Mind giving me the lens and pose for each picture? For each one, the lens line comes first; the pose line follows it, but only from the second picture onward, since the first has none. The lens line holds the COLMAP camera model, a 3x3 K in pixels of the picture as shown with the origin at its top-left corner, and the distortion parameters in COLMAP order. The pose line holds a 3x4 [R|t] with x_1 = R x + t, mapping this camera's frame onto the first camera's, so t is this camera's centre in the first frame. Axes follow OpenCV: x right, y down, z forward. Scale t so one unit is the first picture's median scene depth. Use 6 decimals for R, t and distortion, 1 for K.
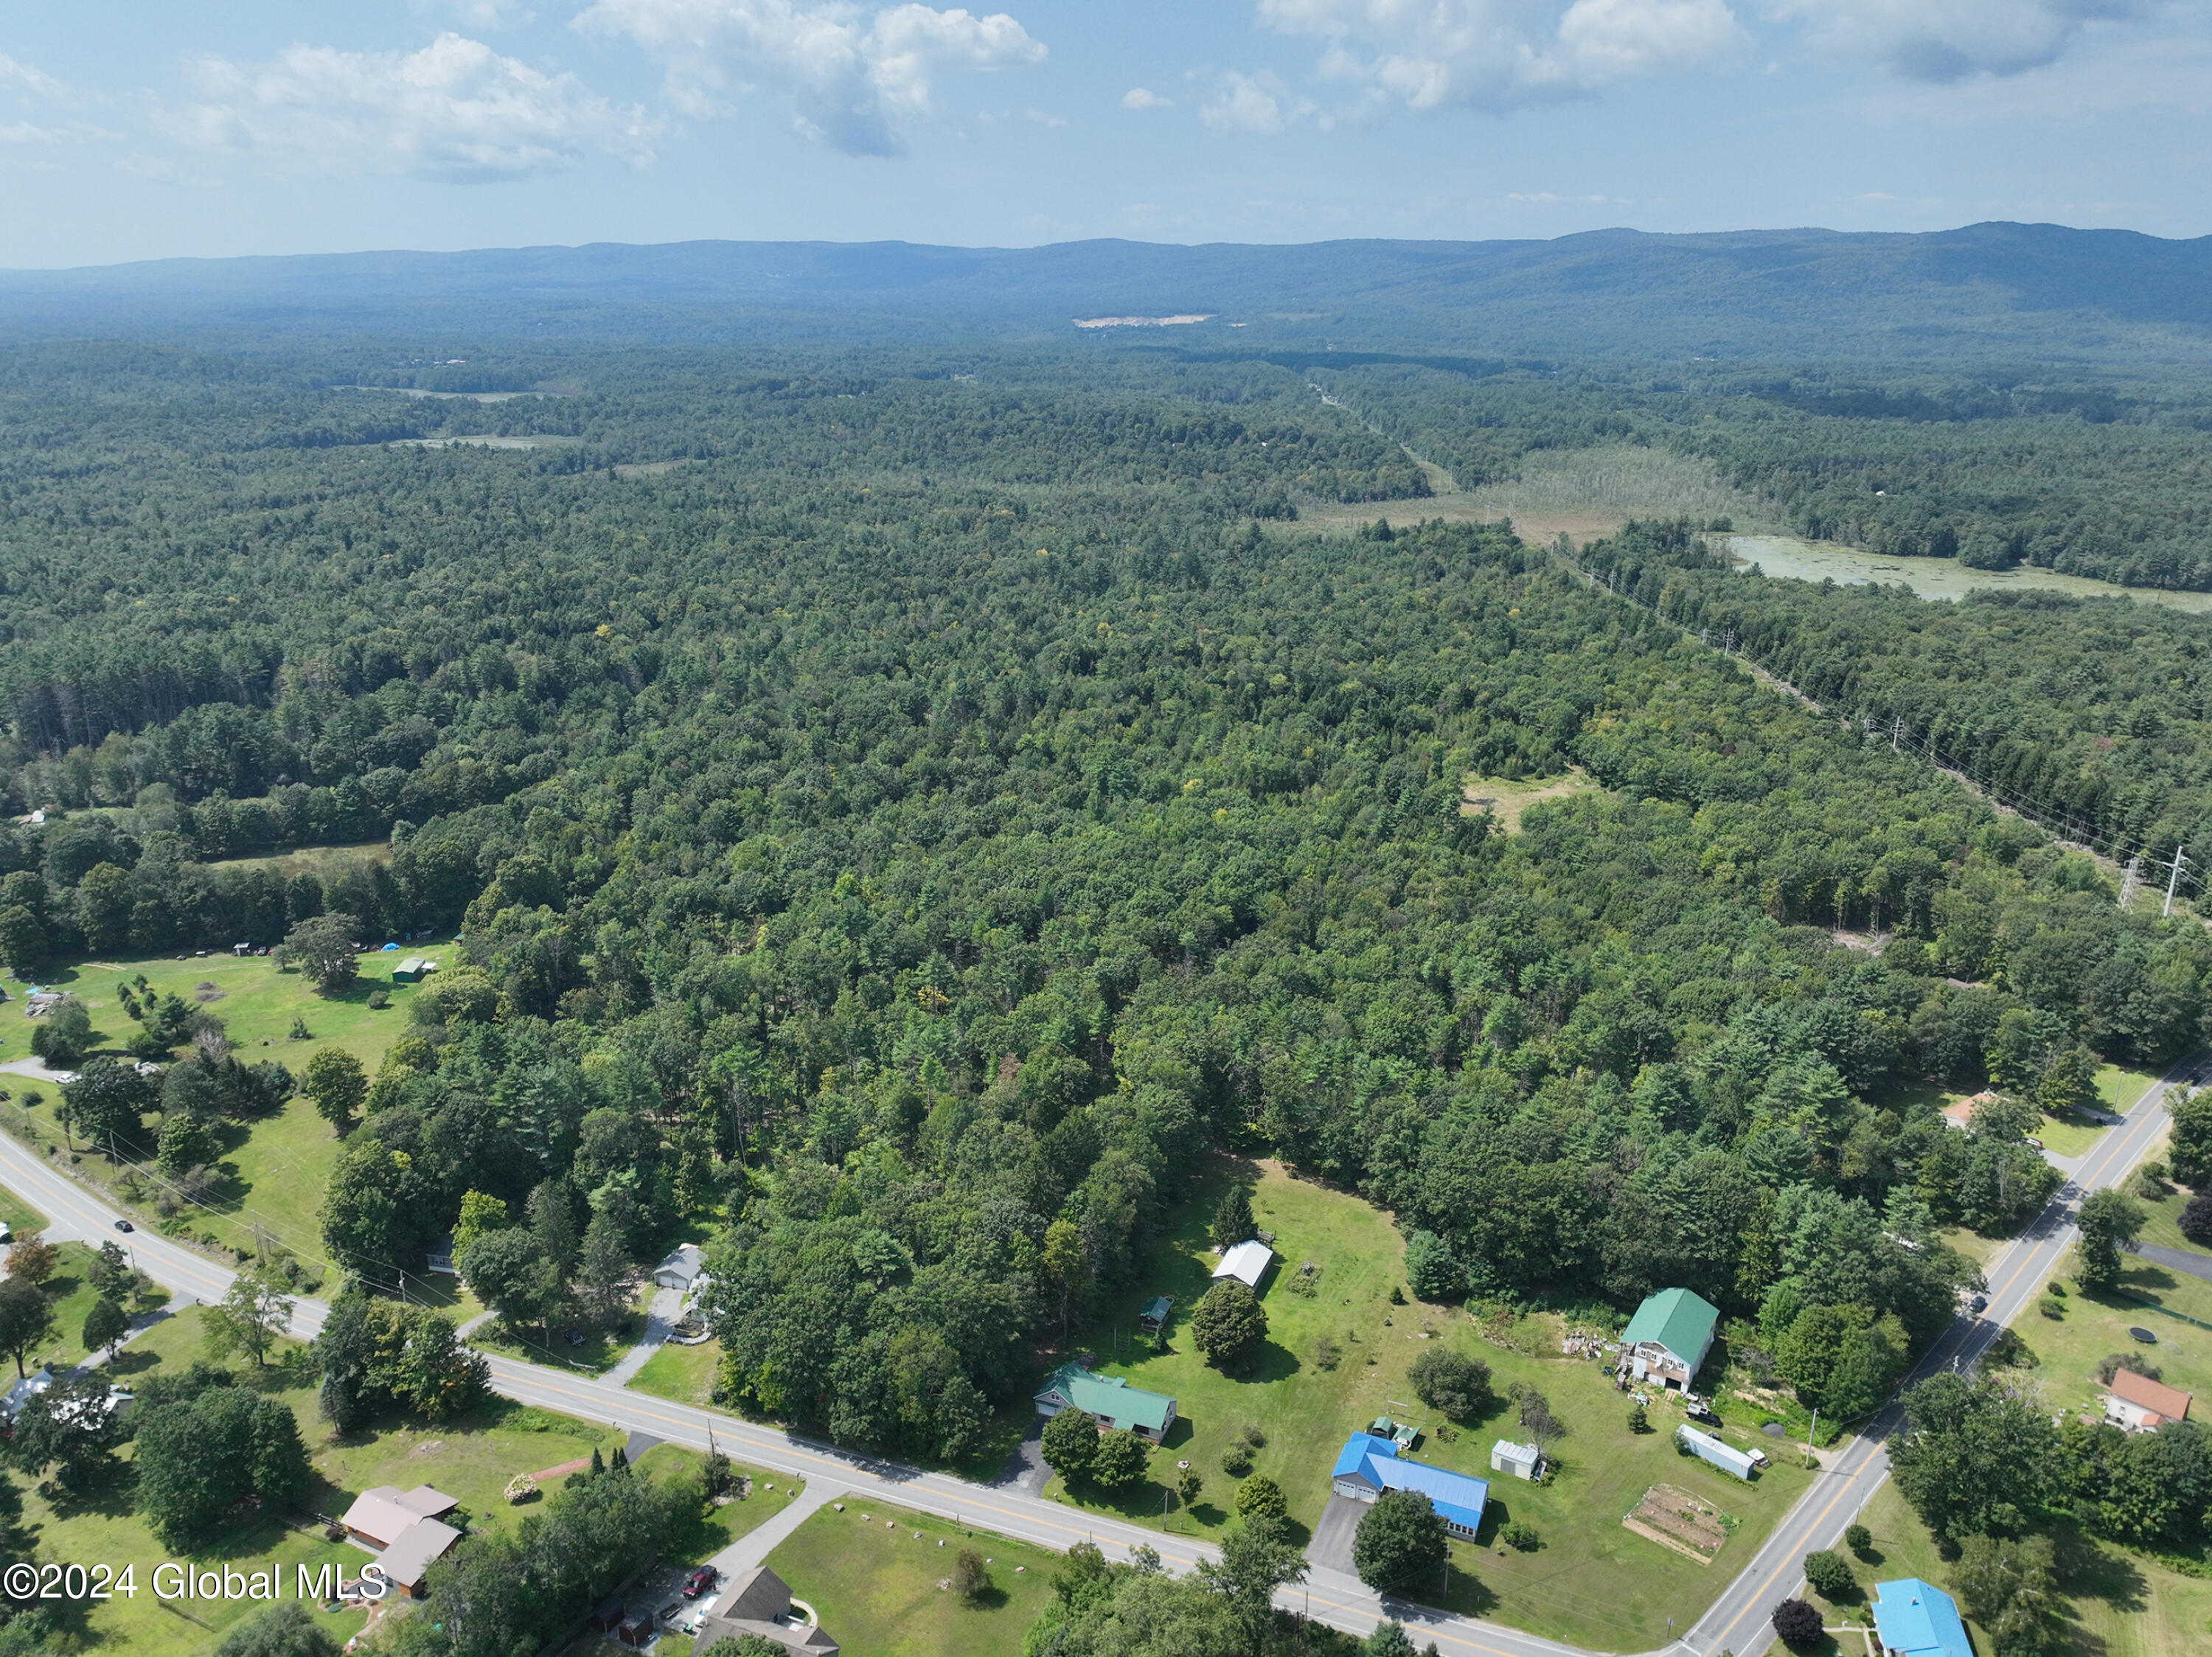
lens RADIAL K [[1658.8, 0, 1115.2], [0, 1658.8, 836.5], [0, 0, 1]] dist [0.008553, 0.032529]
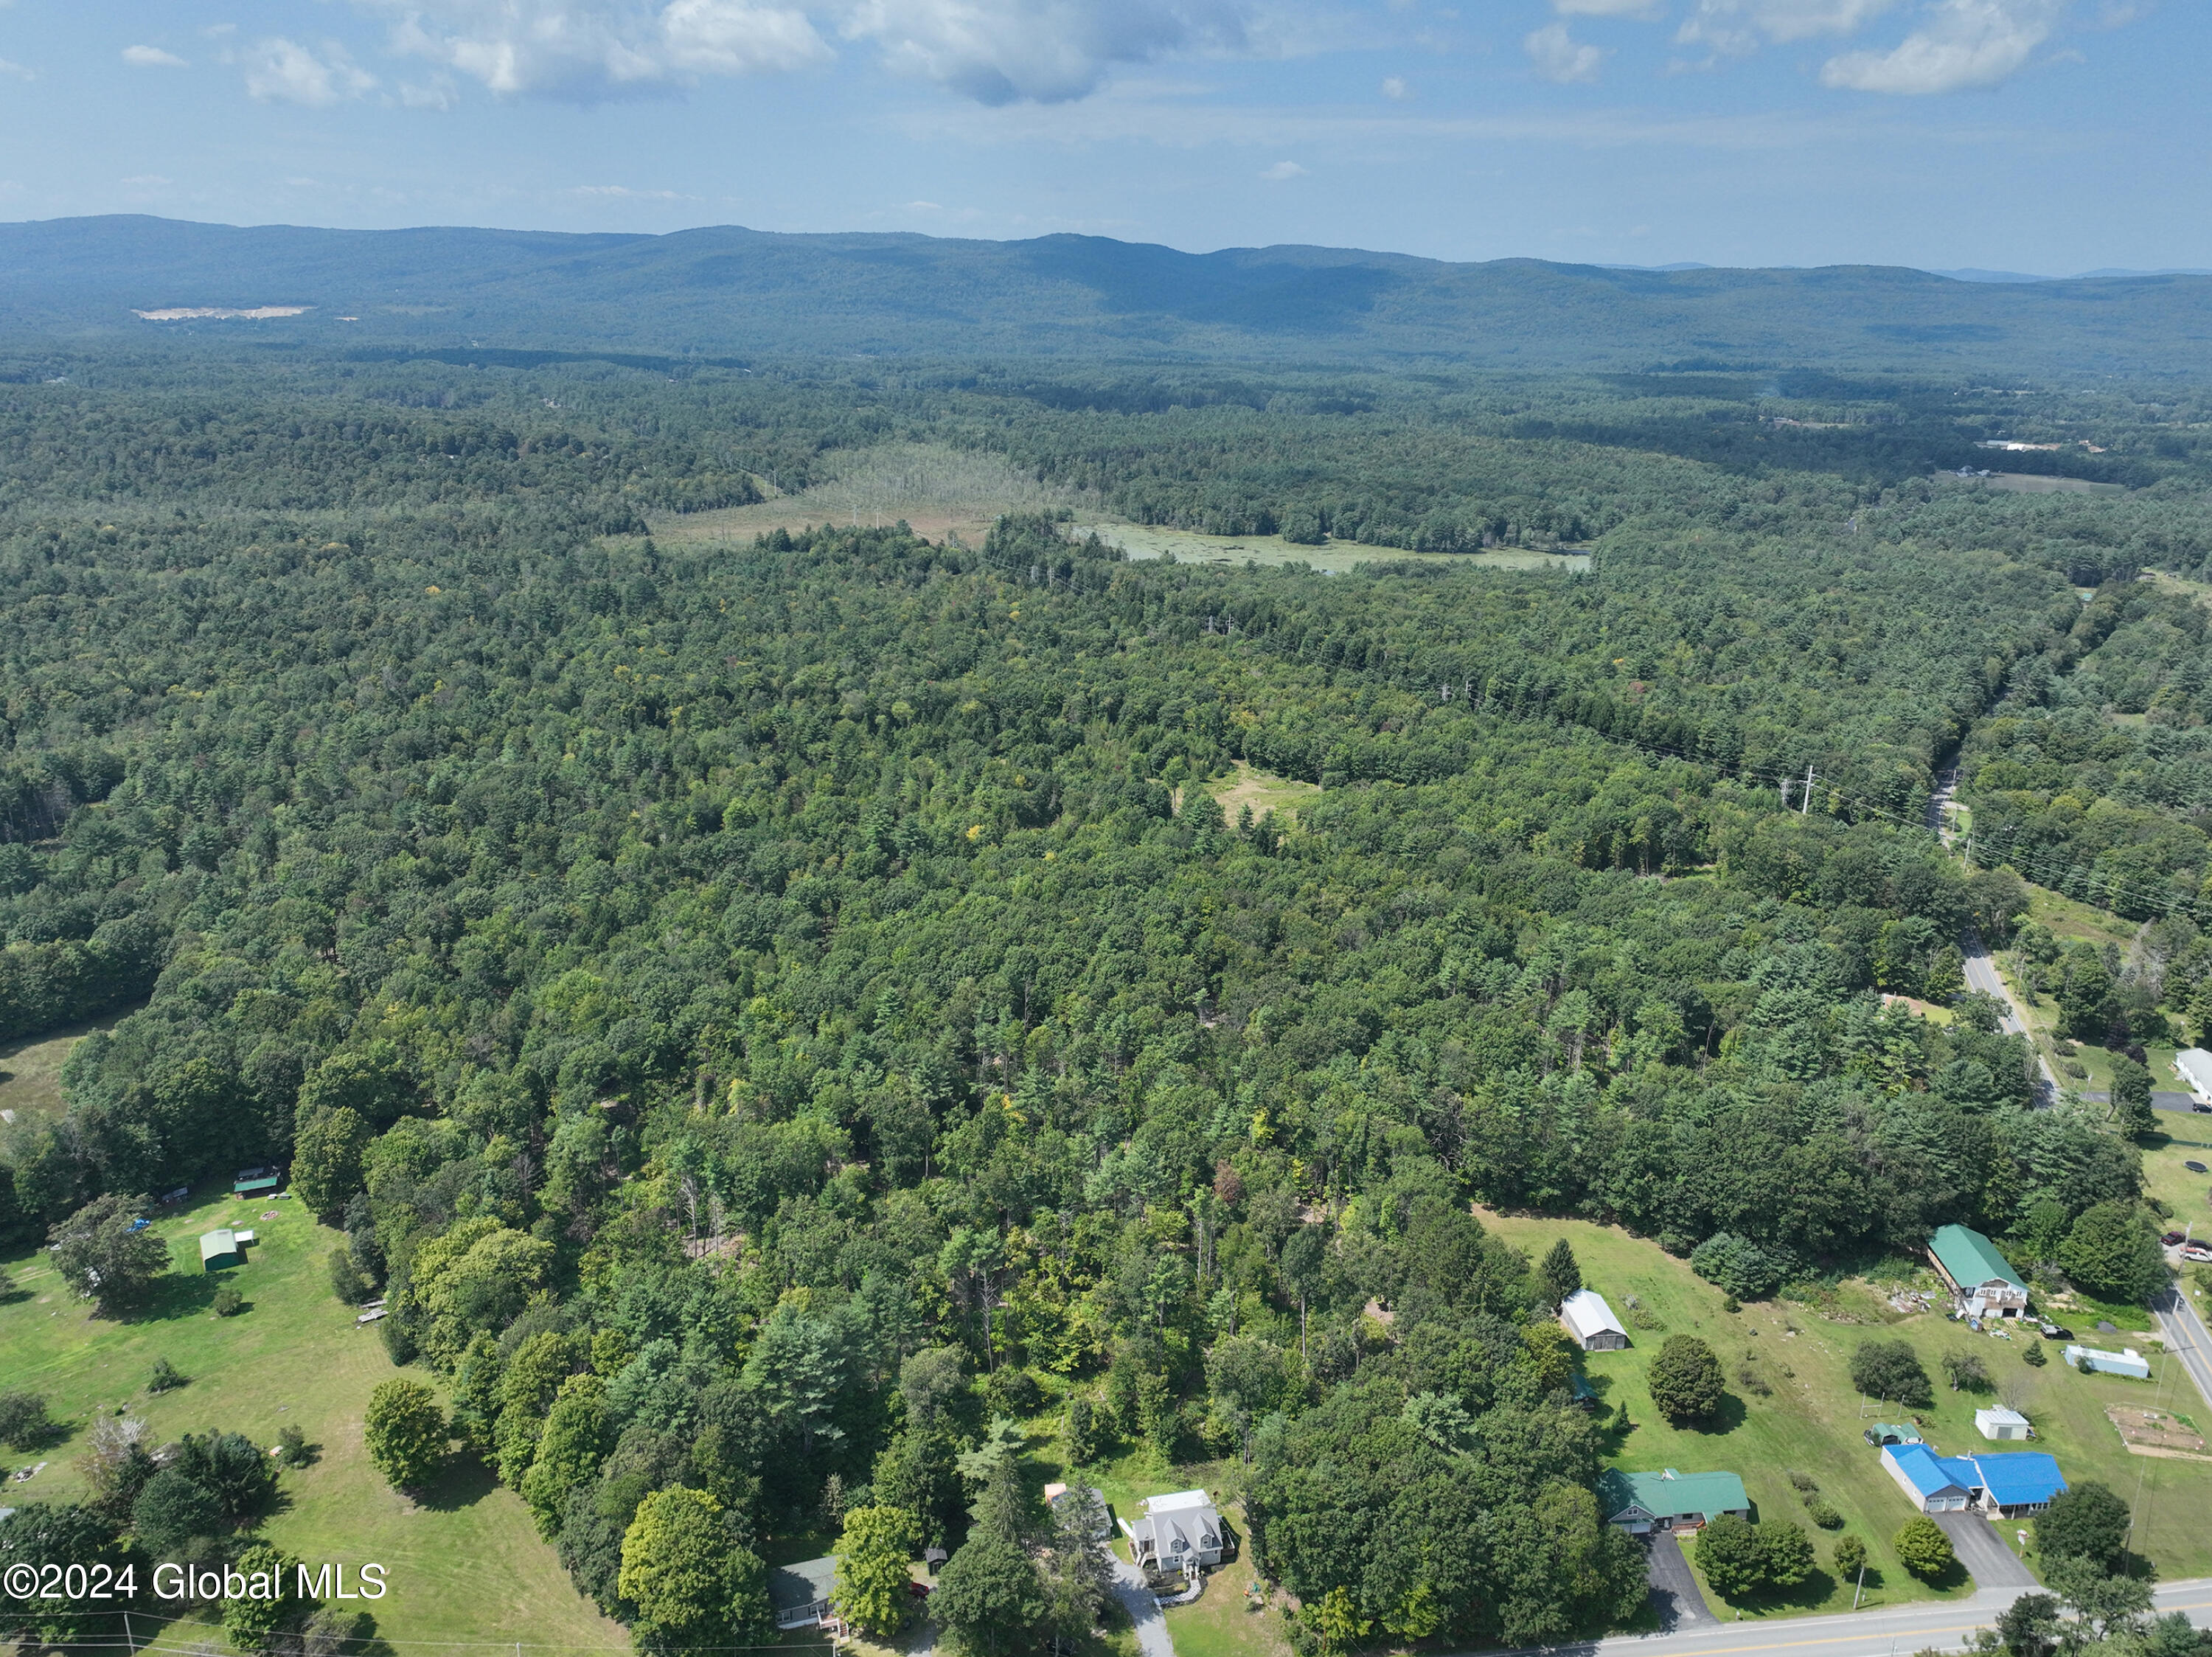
lens RADIAL K [[1660.3, 0, 1115.1], [0, 1660.3, 829.5], [0, 0, 1]] dist [0.006523, 0.035449]
pose [[0.869914, -0.143501, 0.471865, -0.385477], [0.144205, 0.988932, 0.034898, -0.064158], [-0.471650, 0.037687, 0.880980, 0.176284]]
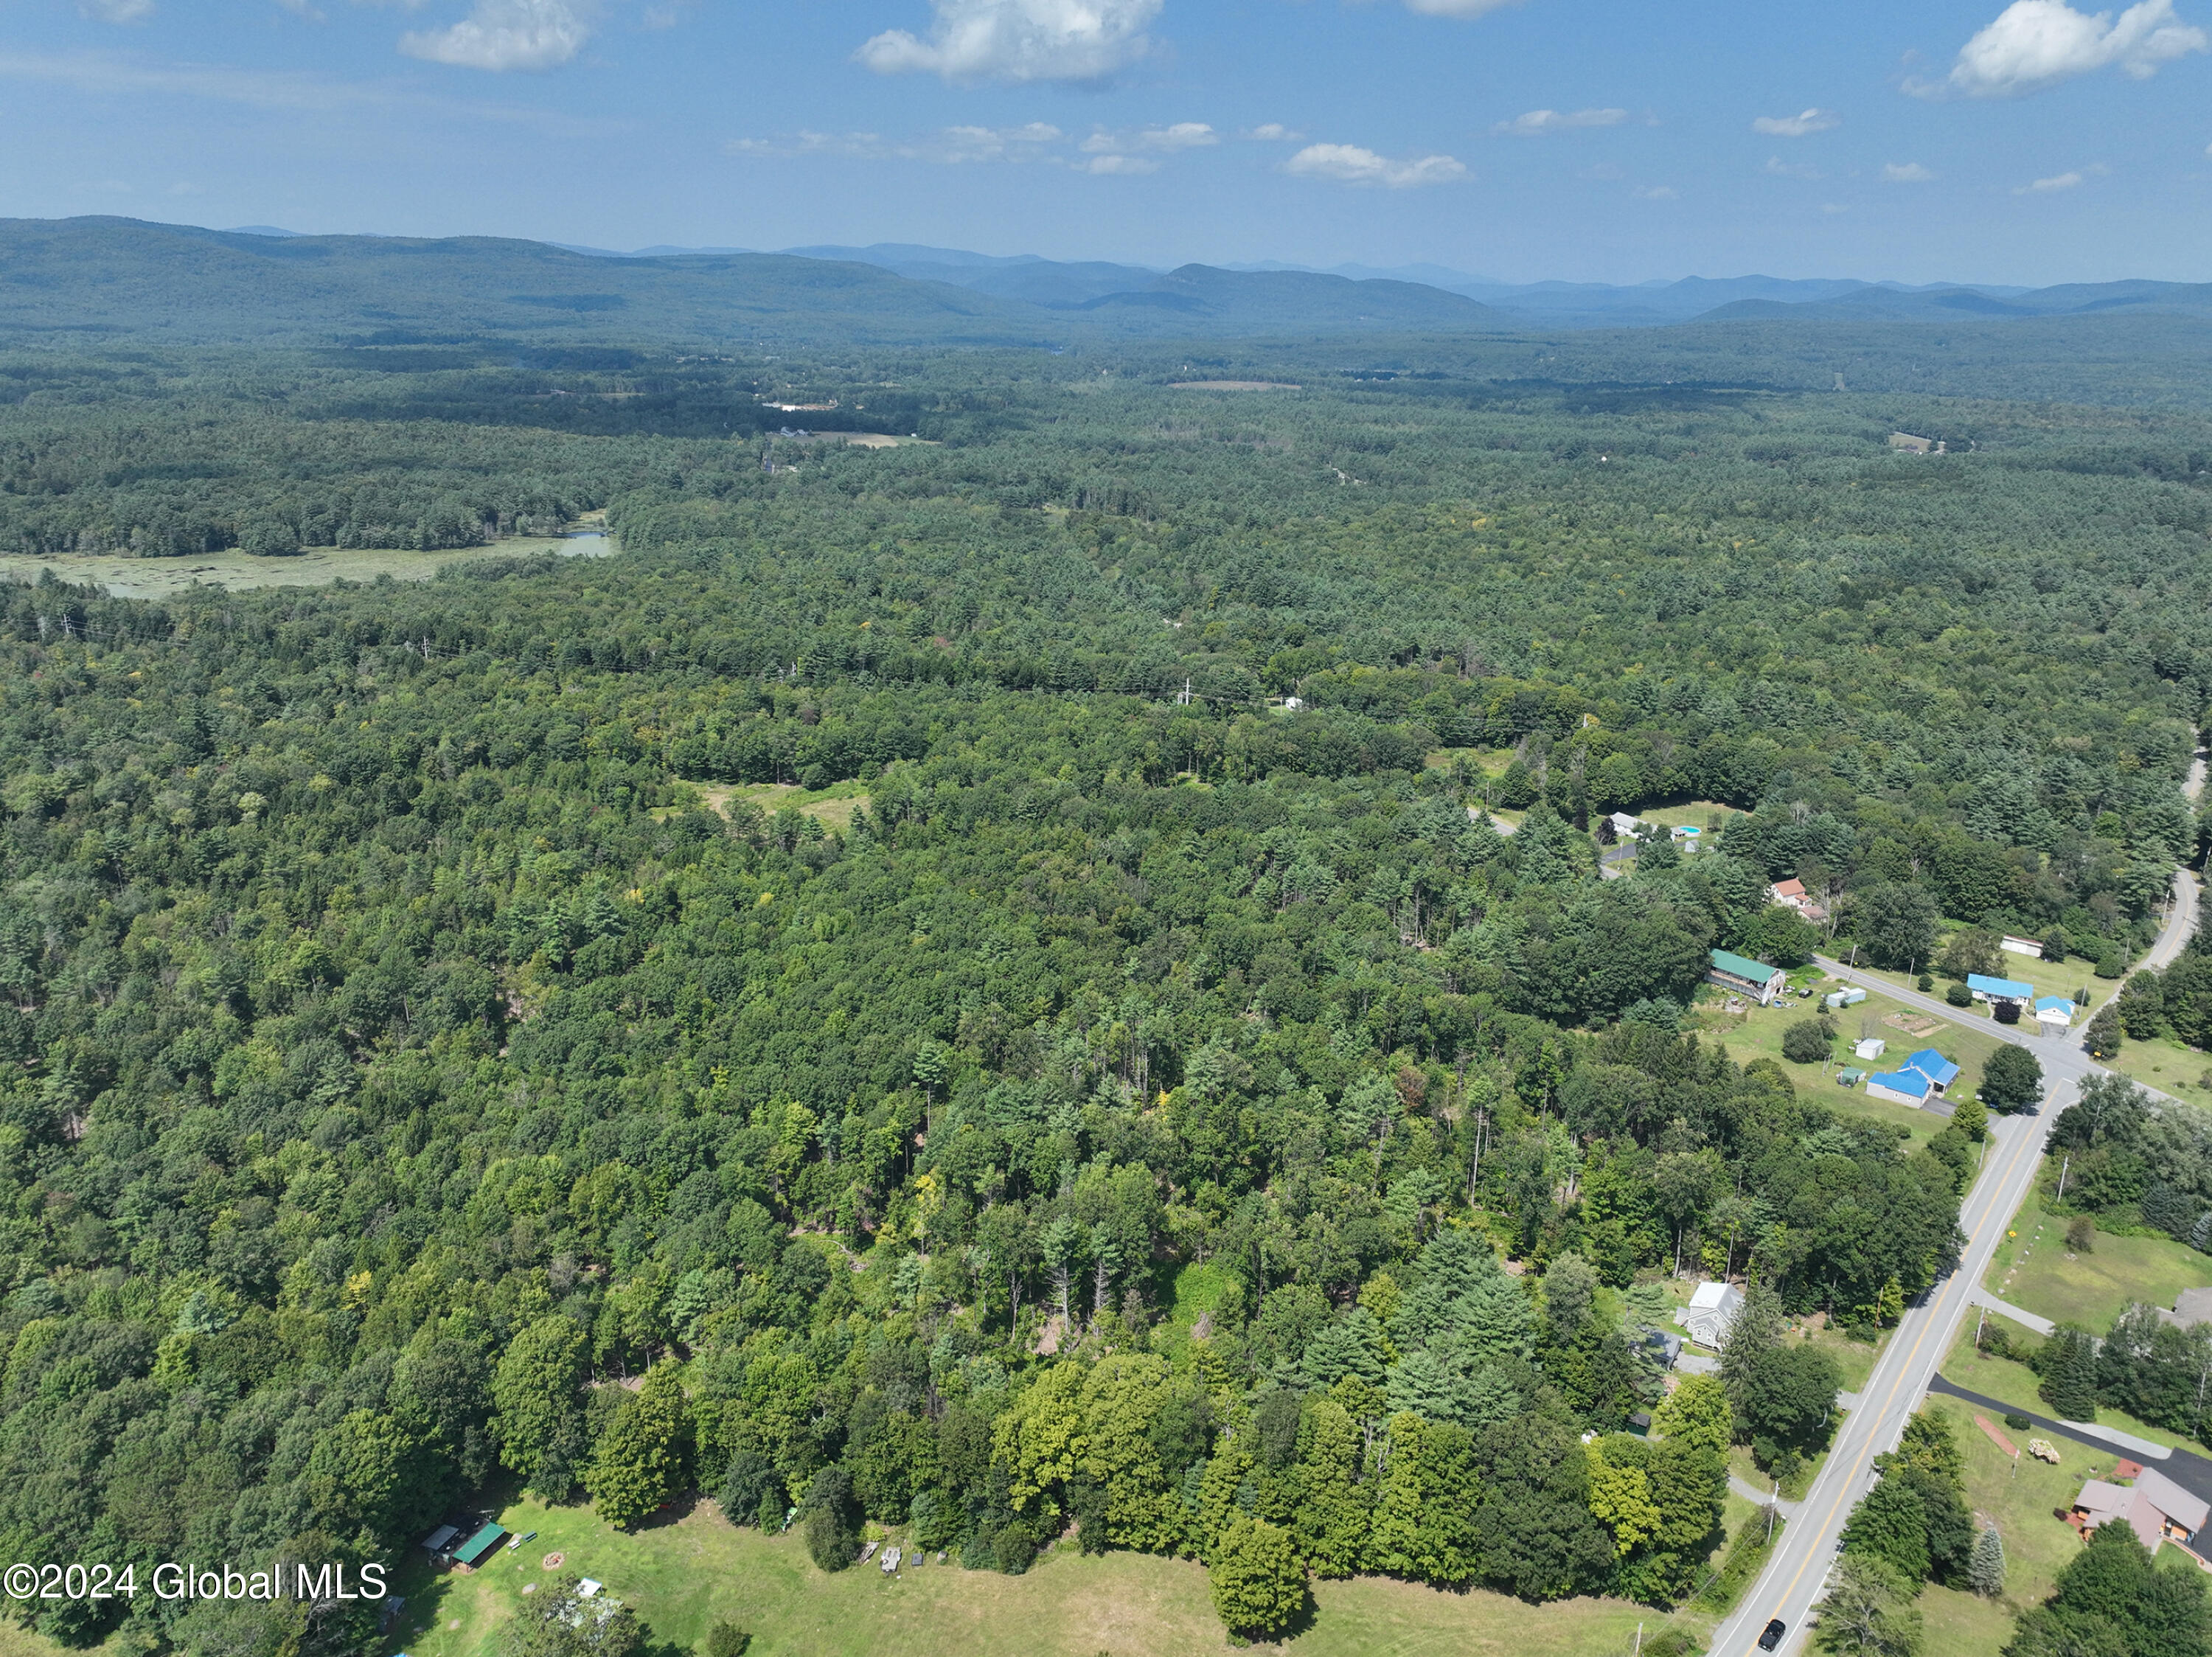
lens RADIAL K [[1663.6, 0, 1111.4], [0, 1663.6, 830.6], [0, 0, 1]] dist [0.005536, 0.043564]
pose [[0.275055, -0.298601, 0.913883, -0.751642], [0.286531, 0.932811, 0.218547, -0.207924], [-0.917739, 0.201744, 0.342132, 0.597882]]
